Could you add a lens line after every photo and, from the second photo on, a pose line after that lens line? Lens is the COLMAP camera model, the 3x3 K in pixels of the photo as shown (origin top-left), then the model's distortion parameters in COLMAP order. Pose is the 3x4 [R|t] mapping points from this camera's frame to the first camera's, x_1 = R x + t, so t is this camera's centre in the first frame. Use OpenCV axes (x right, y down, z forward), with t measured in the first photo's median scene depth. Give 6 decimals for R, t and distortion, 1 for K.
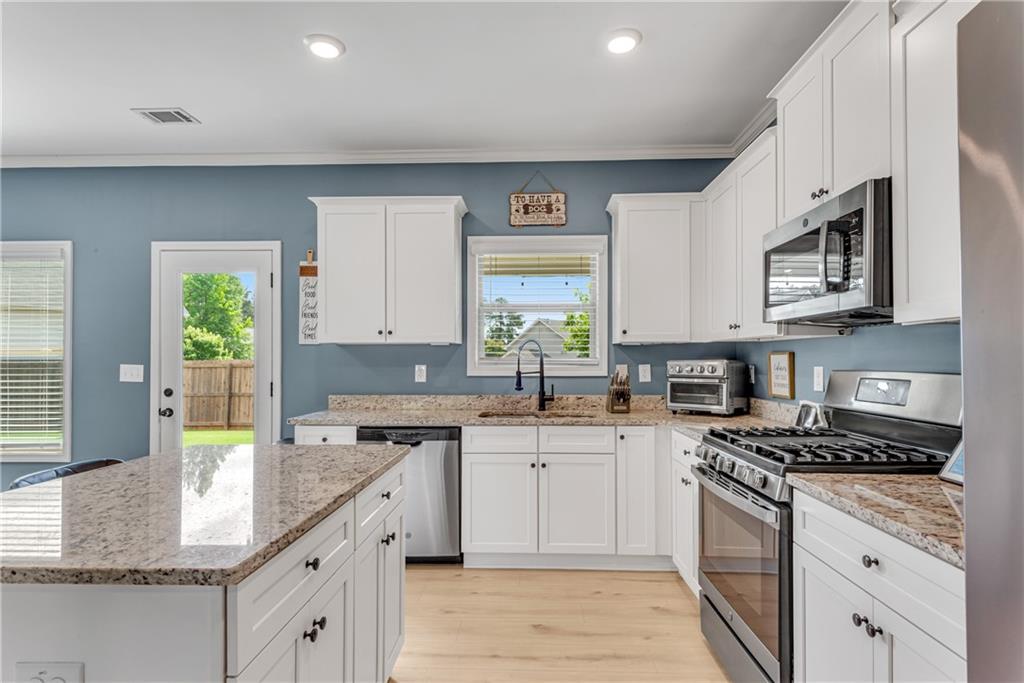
lens RADIAL K [[510.2, 0, 524.5], [0, 510.2, 355.9], [0, 0, 1]] dist [0.003174, -0.000522]
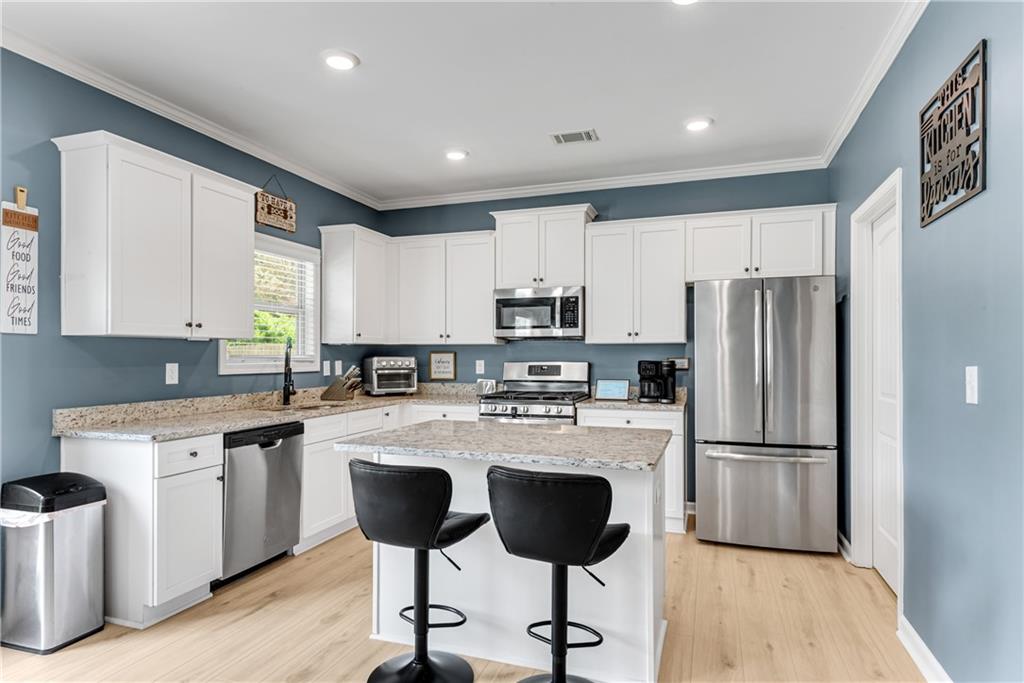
lens RADIAL K [[566.9, 0, 513.0], [0, 566.9, 351.9], [0, 0, 1]] dist [0.000429, -0.001158]
pose [[0.302143, 0.006723, 0.953239, -0.929855], [-0.007639, 0.999960, -0.004632, -0.000974], [-0.953232, -0.005882, 0.302182, 0.192022]]
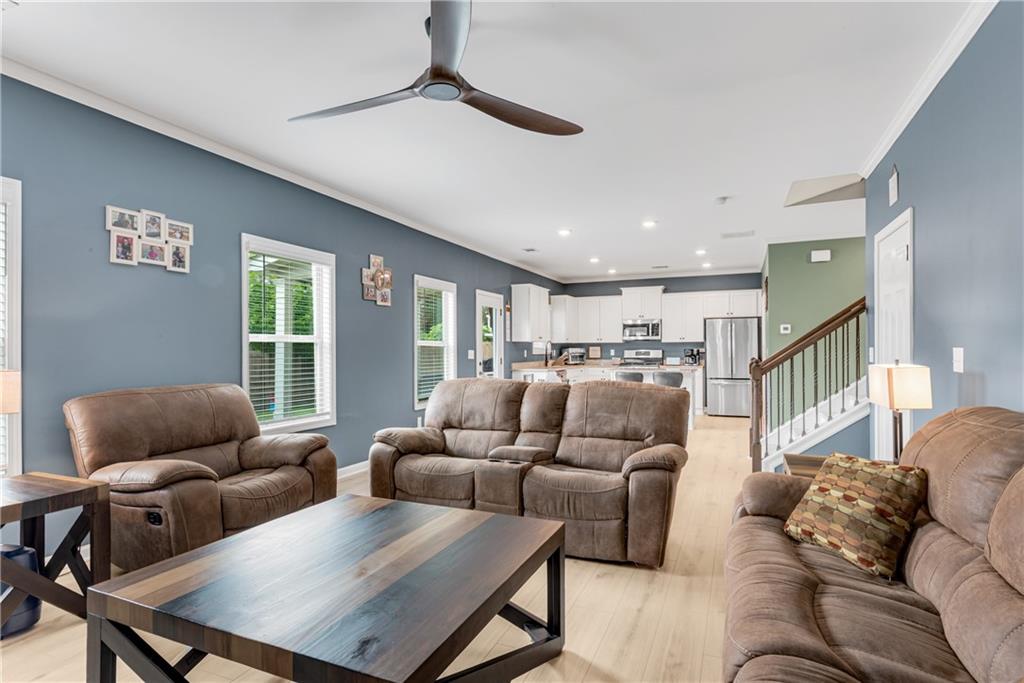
lens RADIAL K [[510.2, 0, 501.0], [0, 510.2, 342.8], [0, 0, 1]] dist [0.003174, -0.000522]
pose [[0.395747, 0.016146, 0.918218, -2.582344], [-0.004318, 0.999867, -0.015721, 0.023605], [-0.918350, 0.002257, 0.395764, 0.121755]]
